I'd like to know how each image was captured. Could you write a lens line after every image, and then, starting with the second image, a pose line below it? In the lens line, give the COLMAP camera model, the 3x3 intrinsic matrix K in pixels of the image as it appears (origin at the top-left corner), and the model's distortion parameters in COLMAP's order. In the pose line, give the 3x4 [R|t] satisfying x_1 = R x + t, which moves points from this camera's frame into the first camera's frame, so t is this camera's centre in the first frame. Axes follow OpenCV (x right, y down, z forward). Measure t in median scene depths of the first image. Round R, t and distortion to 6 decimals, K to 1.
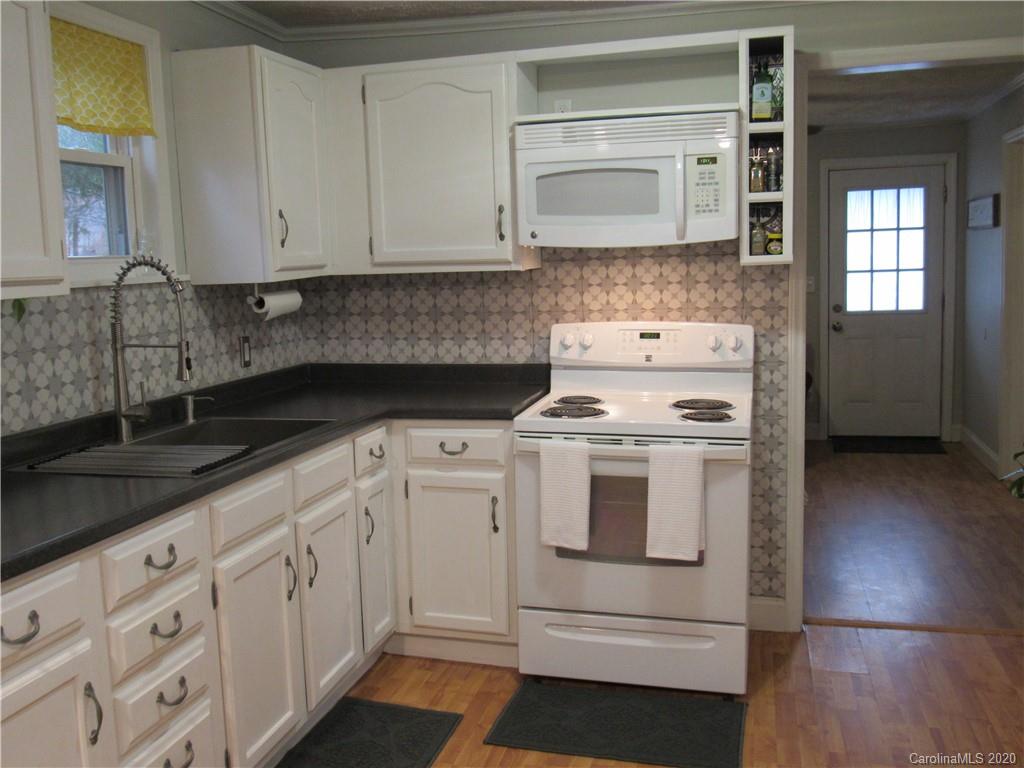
lens RADIAL K [[938.7, 0, 509.4], [0, 938.7, 385.7], [0, 0, 1]] dist [-0.037382, 0.000000]
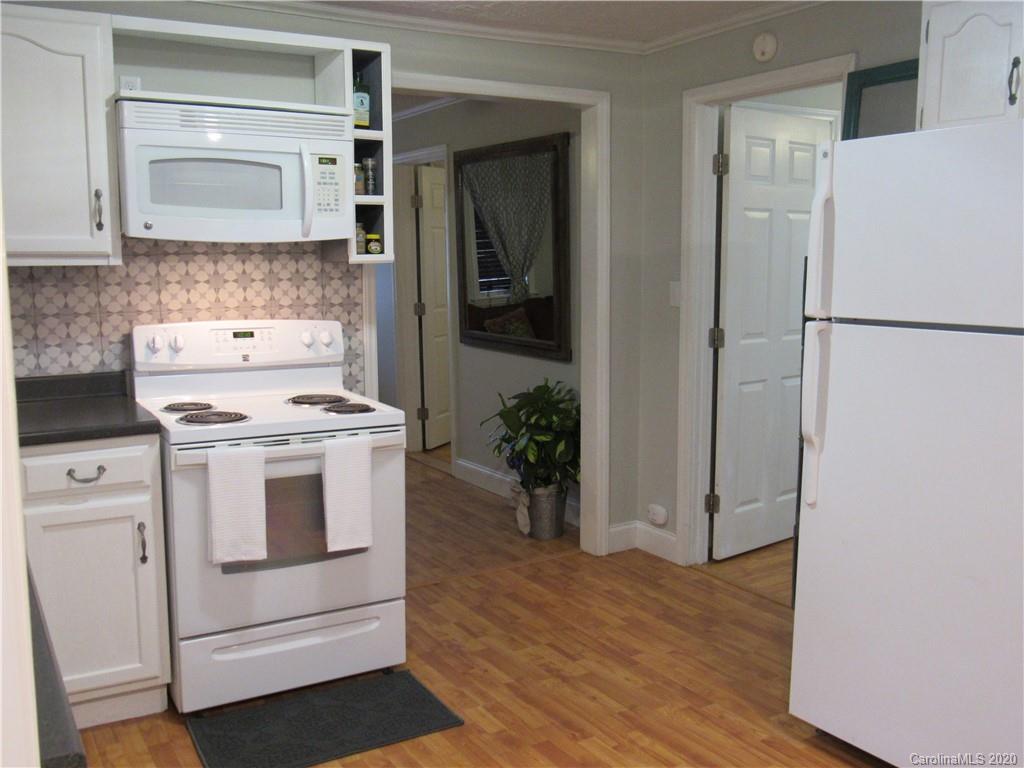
lens RADIAL K [[938.7, 0, 510.3], [0, 938.7, 385.6], [0, 0, 1]] dist [-0.037382, 0.000000]
pose [[0.693815, -0.072384, 0.716507, -0.383602], [0.076154, 0.996732, 0.026951, -0.006404], [-0.716116, 0.035866, 0.697060, 0.139771]]
